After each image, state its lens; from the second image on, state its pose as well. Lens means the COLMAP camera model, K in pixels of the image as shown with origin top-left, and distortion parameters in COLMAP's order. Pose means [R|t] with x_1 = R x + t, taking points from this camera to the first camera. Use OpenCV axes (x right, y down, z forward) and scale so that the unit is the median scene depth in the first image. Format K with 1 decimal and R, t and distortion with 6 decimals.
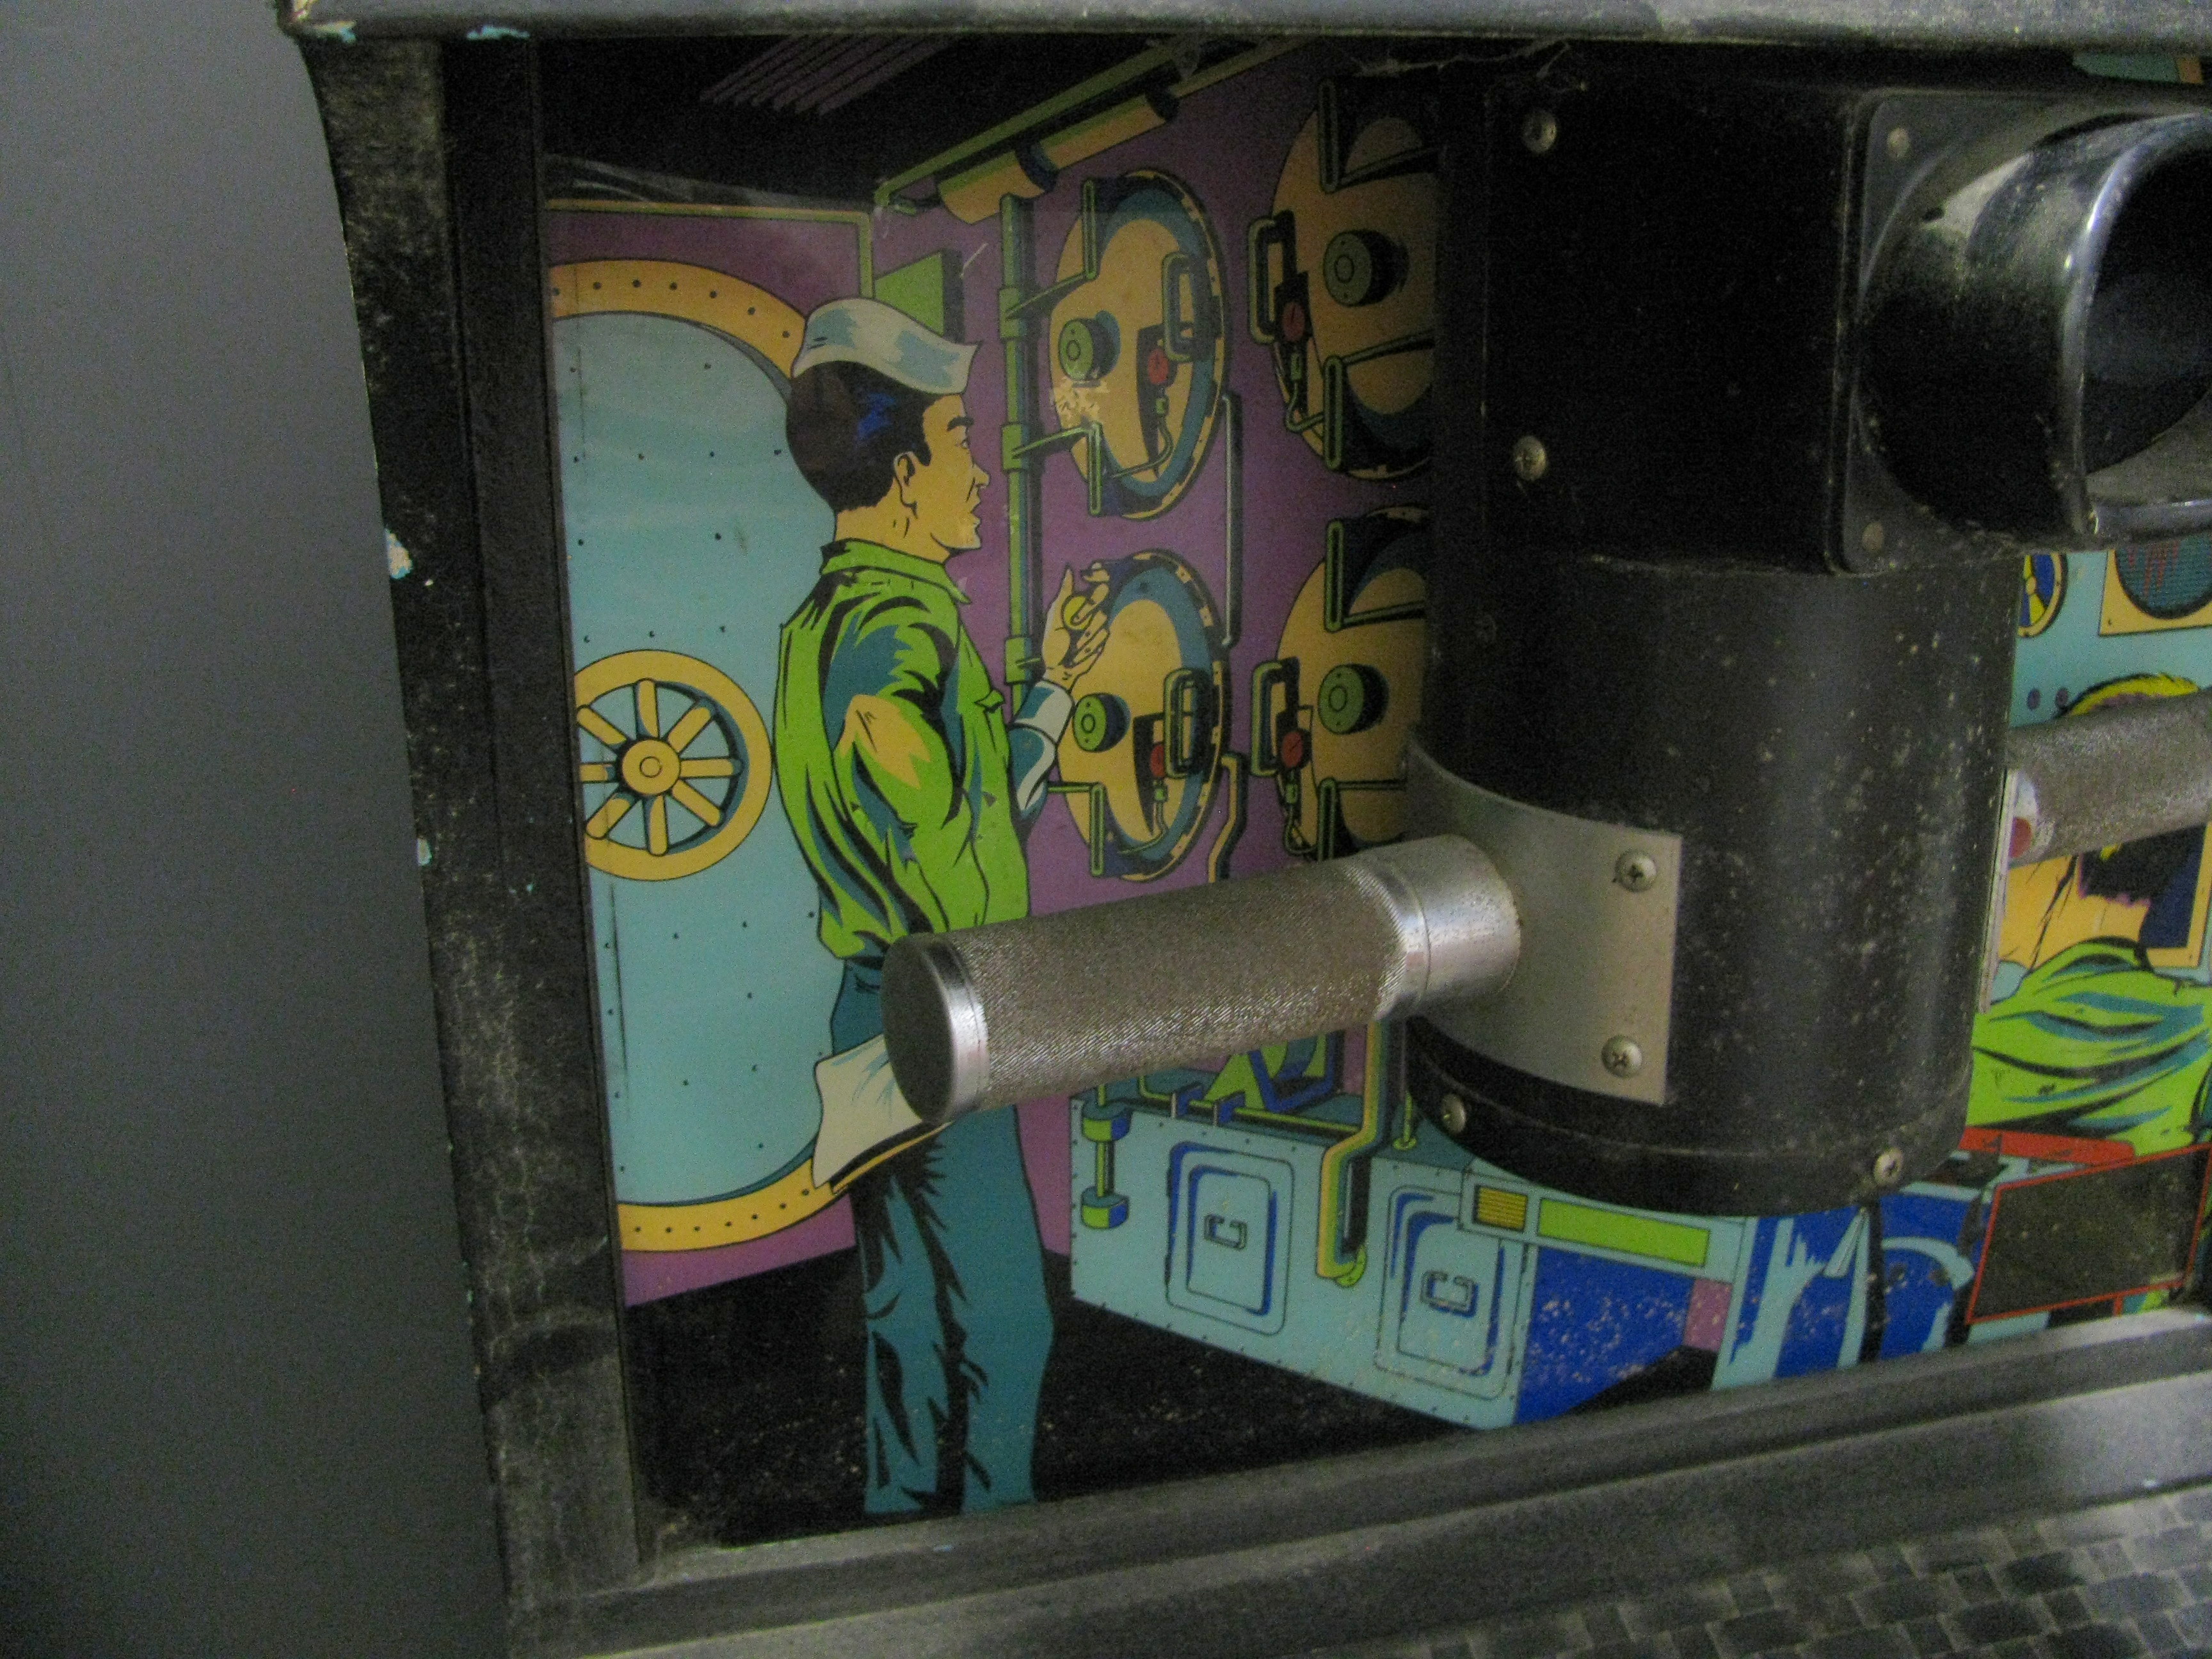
lens RADIAL K [[2252.5, 0, 1074.2], [0, 2252.5, 764.7], [0, 0, 1]] dist [-0.227741, 0.250646]
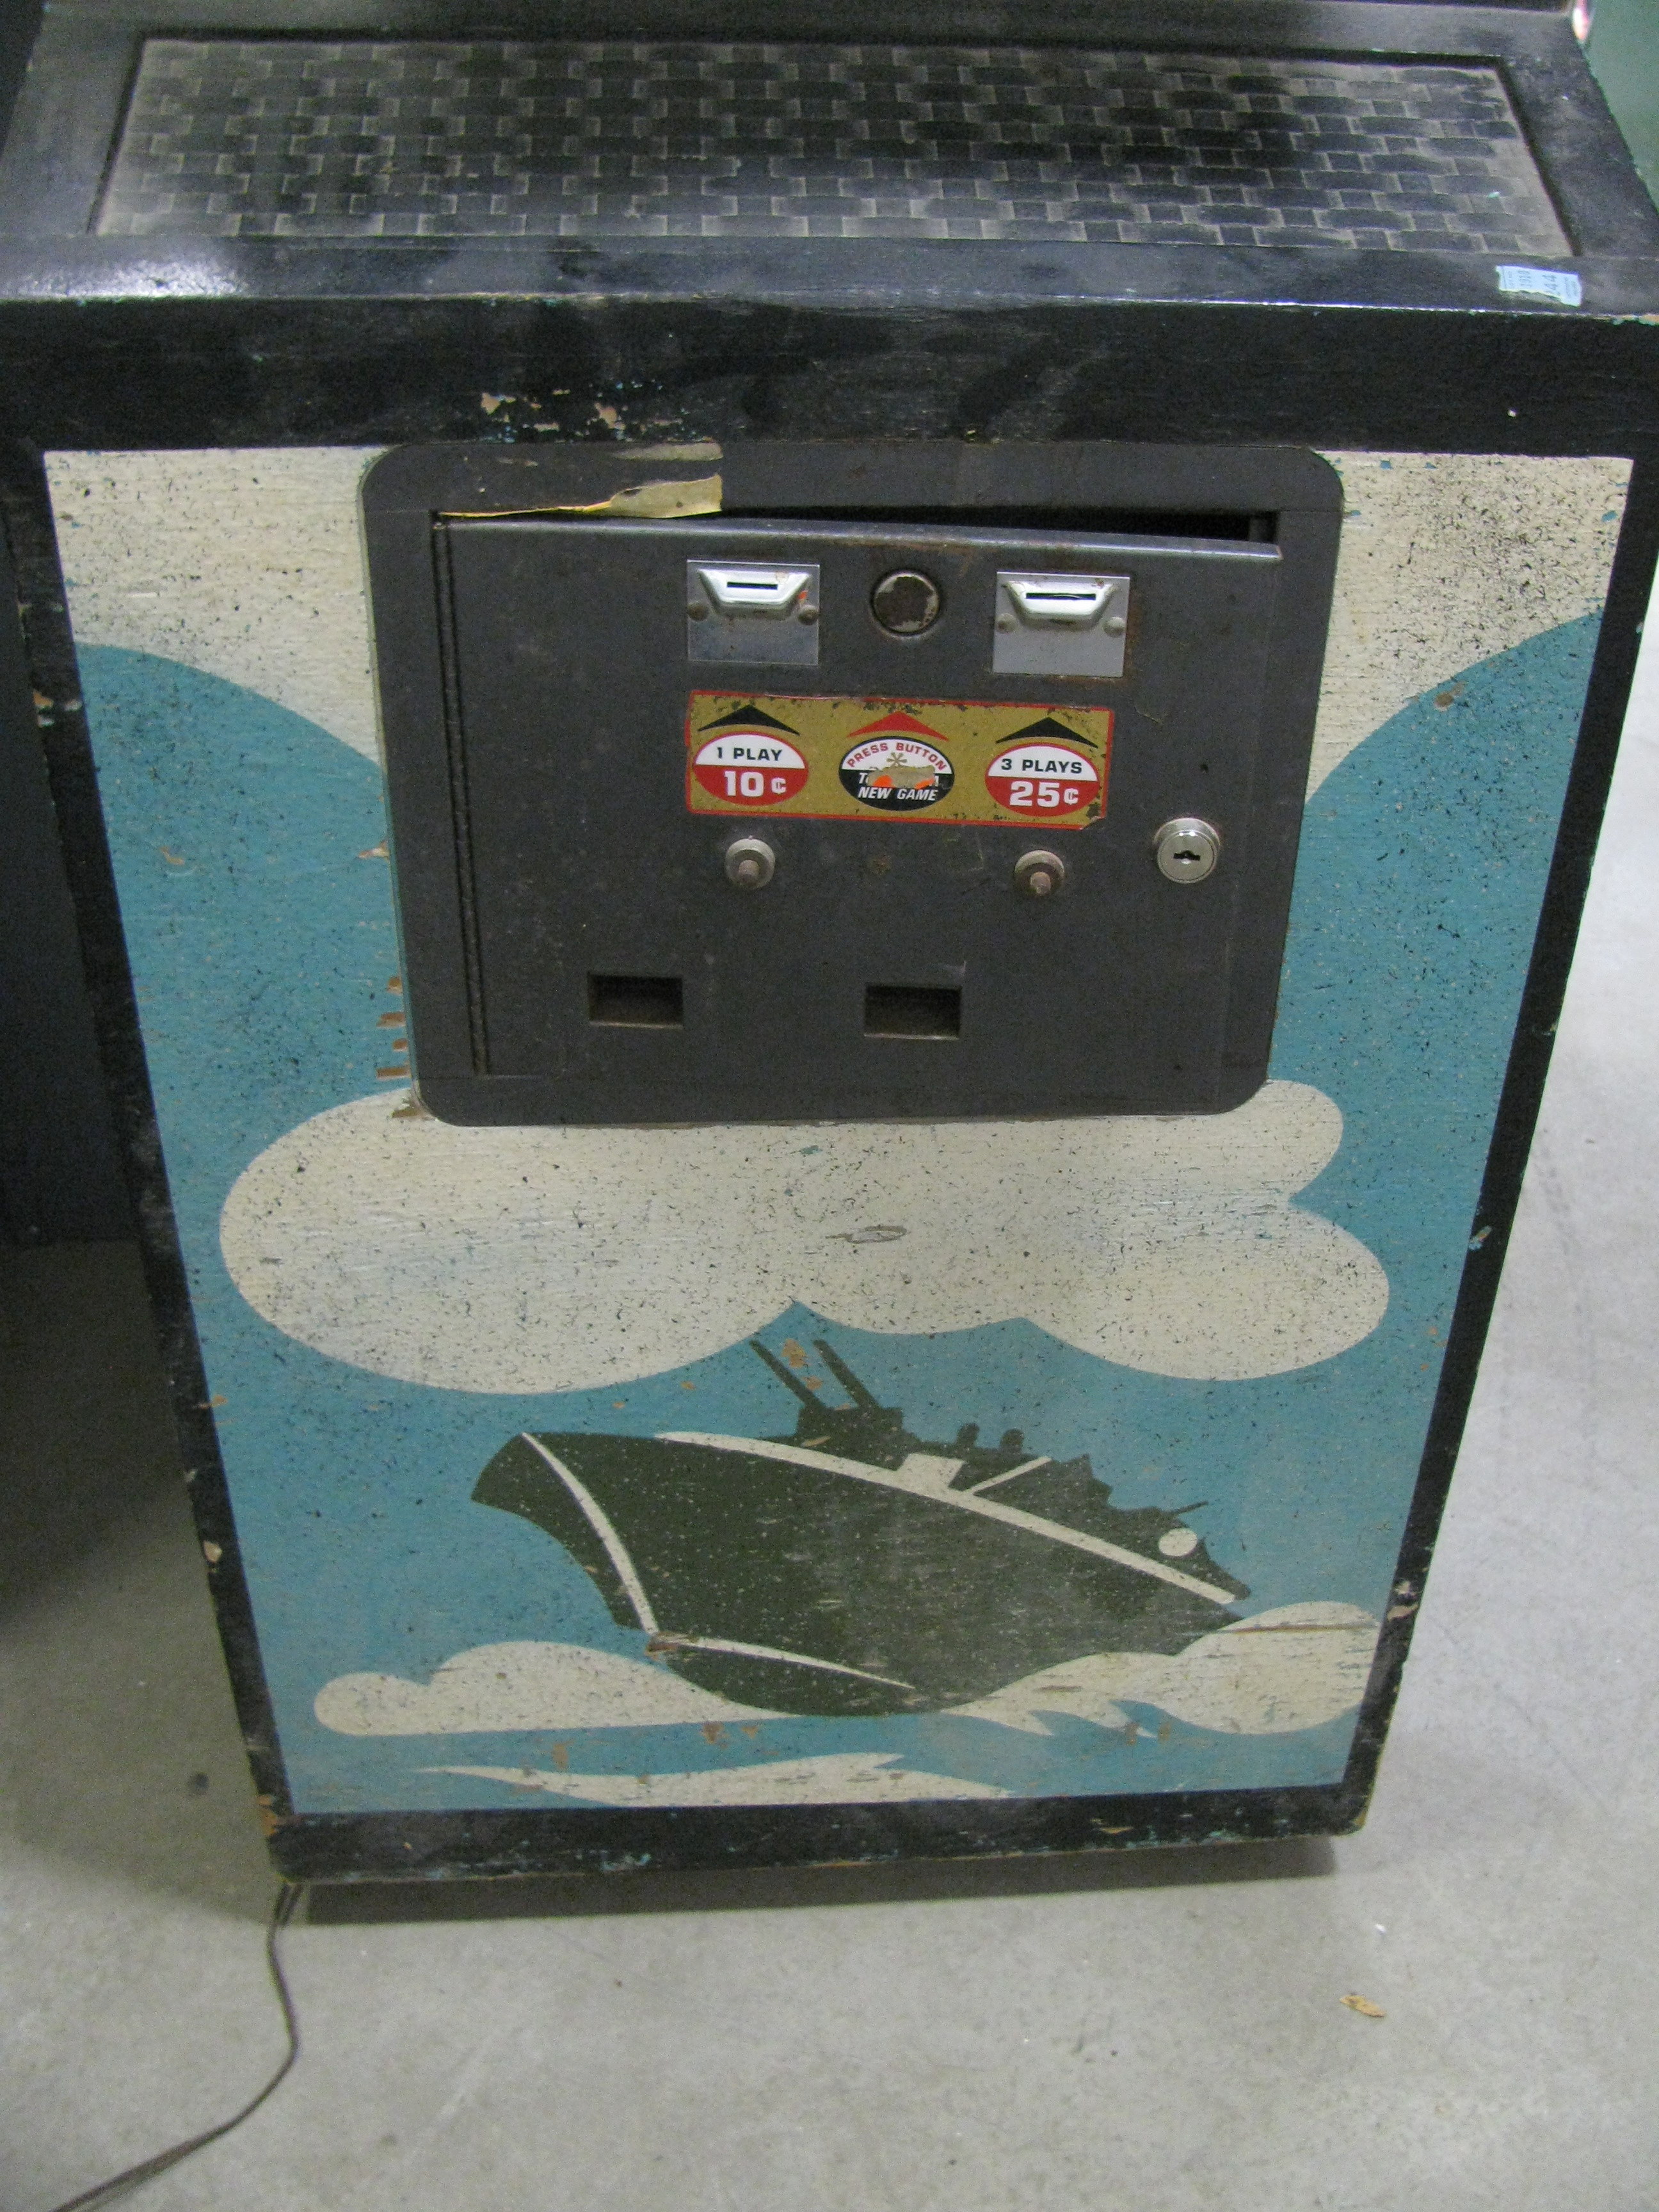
lens RADIAL K [[2288.7, 0, 906.5], [0, 2288.7, 1109.2], [0, 0, 1]] dist [-0.219227, 0.245311]
pose [[0.985683, 0.123761, -0.114512, 0.562161], [-0.085941, 0.953071, 0.290292, 0.702779], [0.145065, -0.276295, 0.950062, -0.470722]]
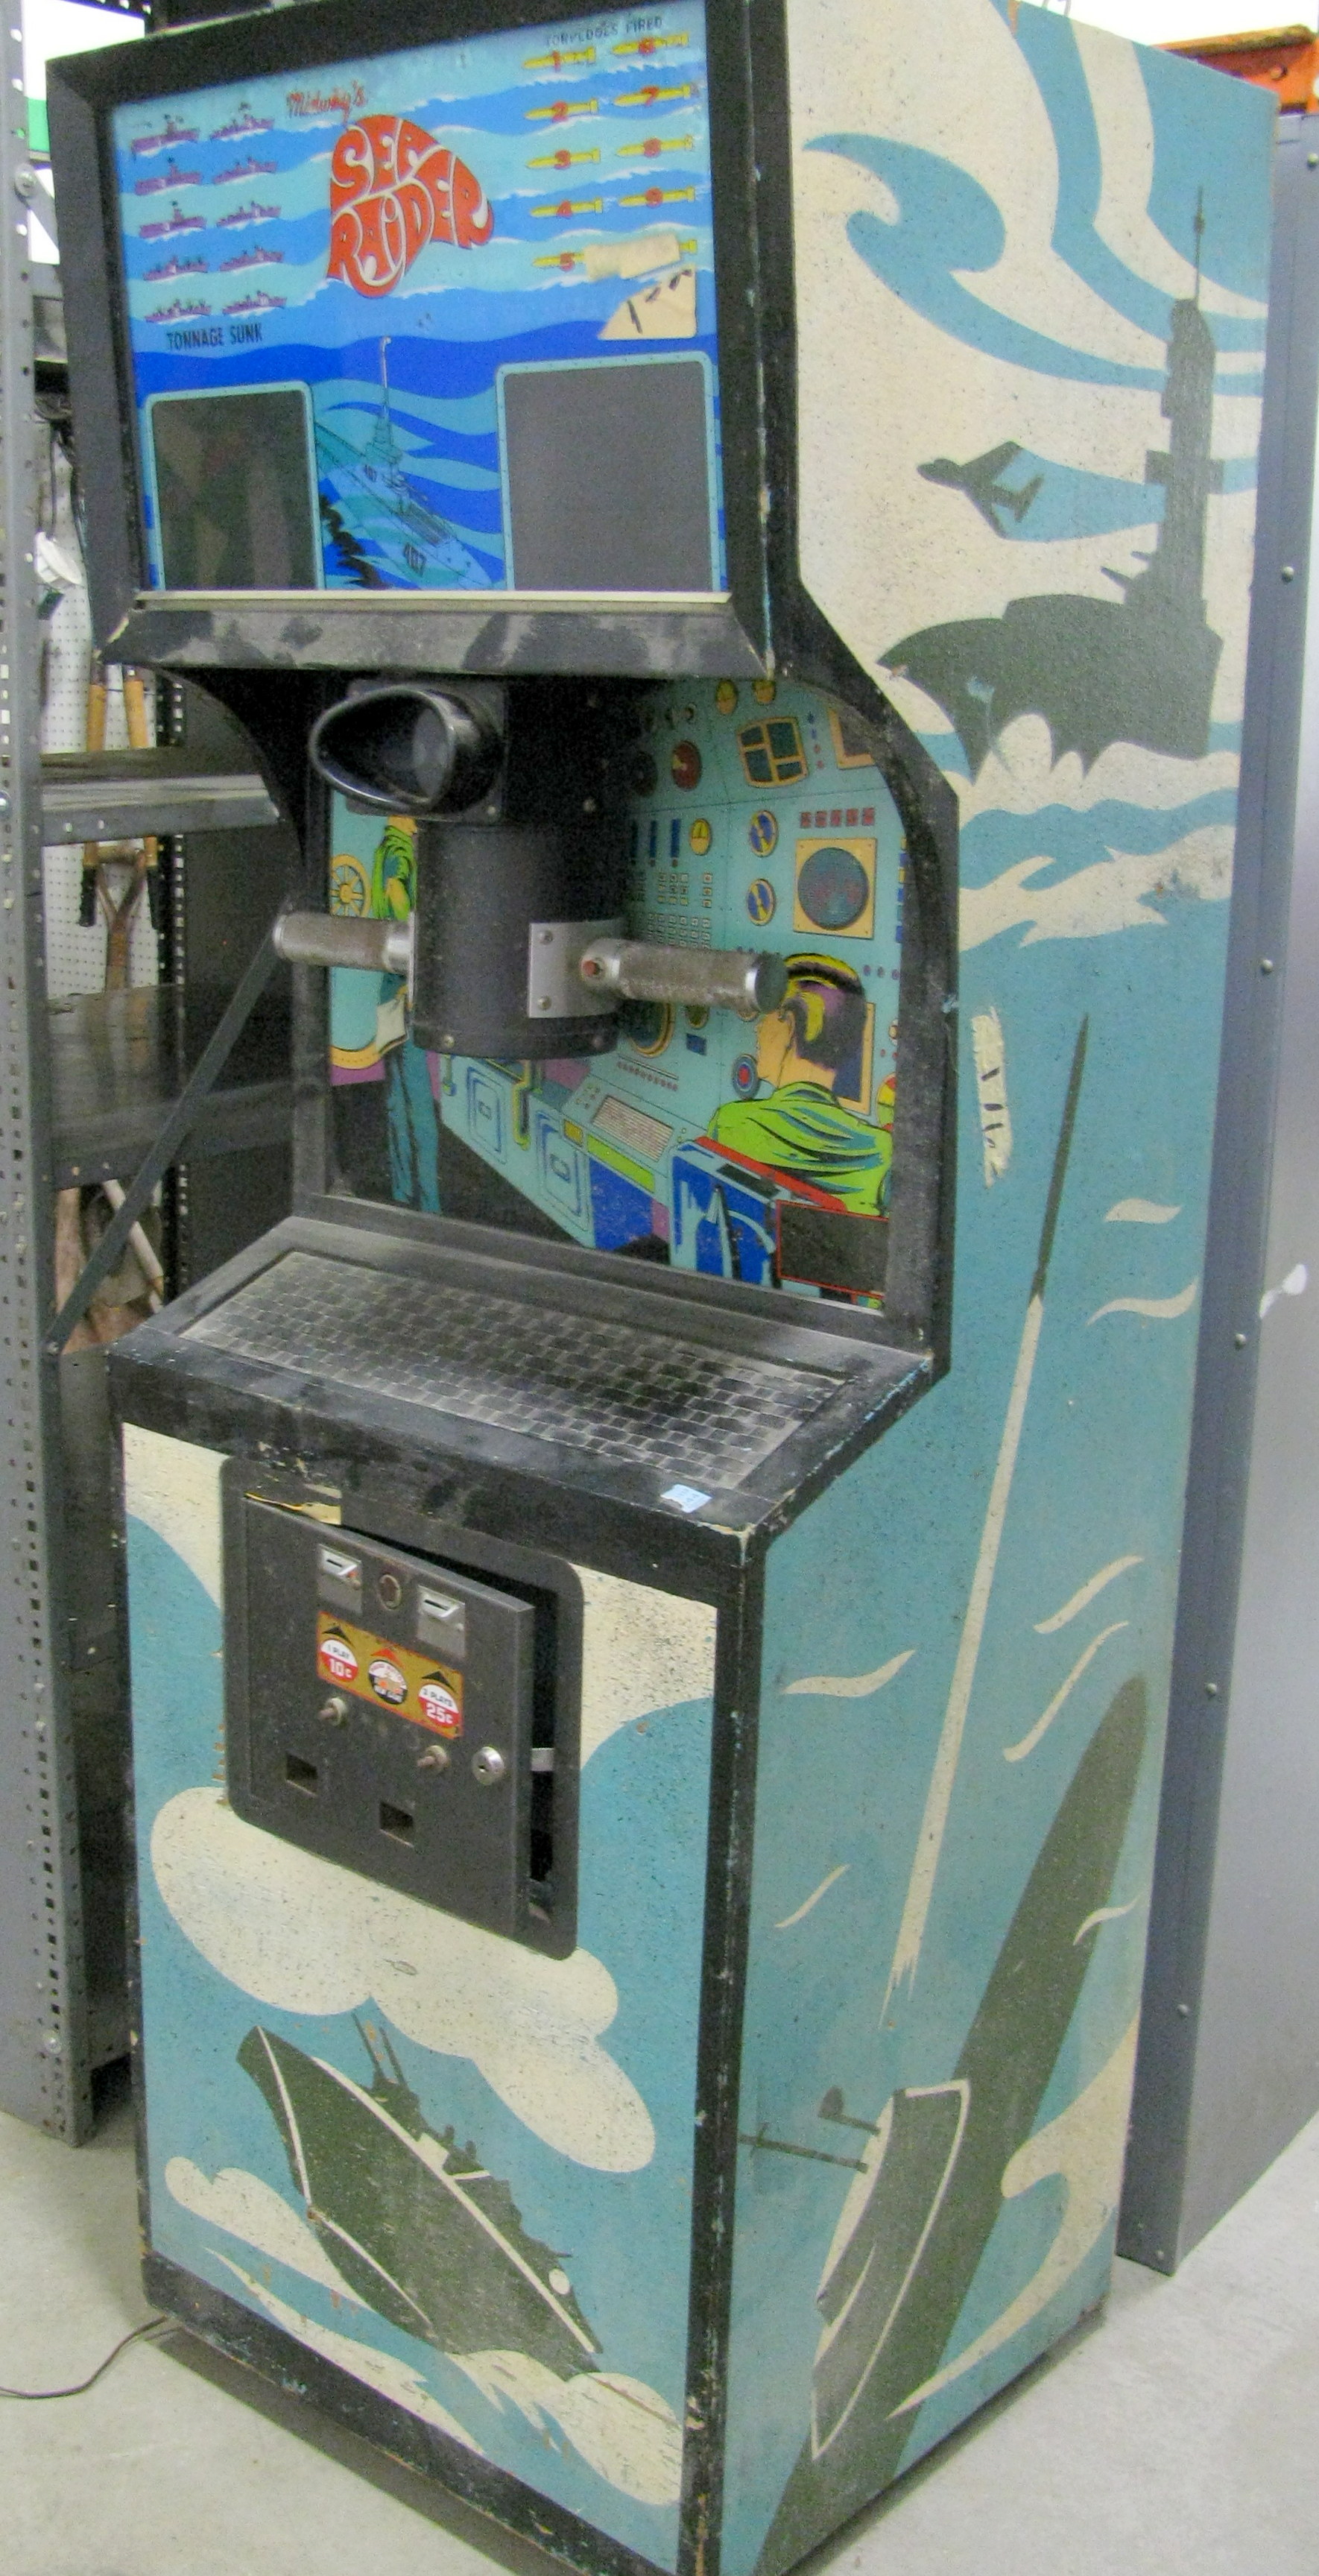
lens RADIAL K [[2644.7, 0, 549.0], [0, 2644.7, 1325.0], [0, 0, 1]] dist [-0.181476, 0.165244]
pose [[0.563461, 0.220385, -0.796205, 2.906708], [-0.267751, 0.960457, 0.076367, 0.214522], [0.781550, 0.170155, 0.600188, -0.841200]]
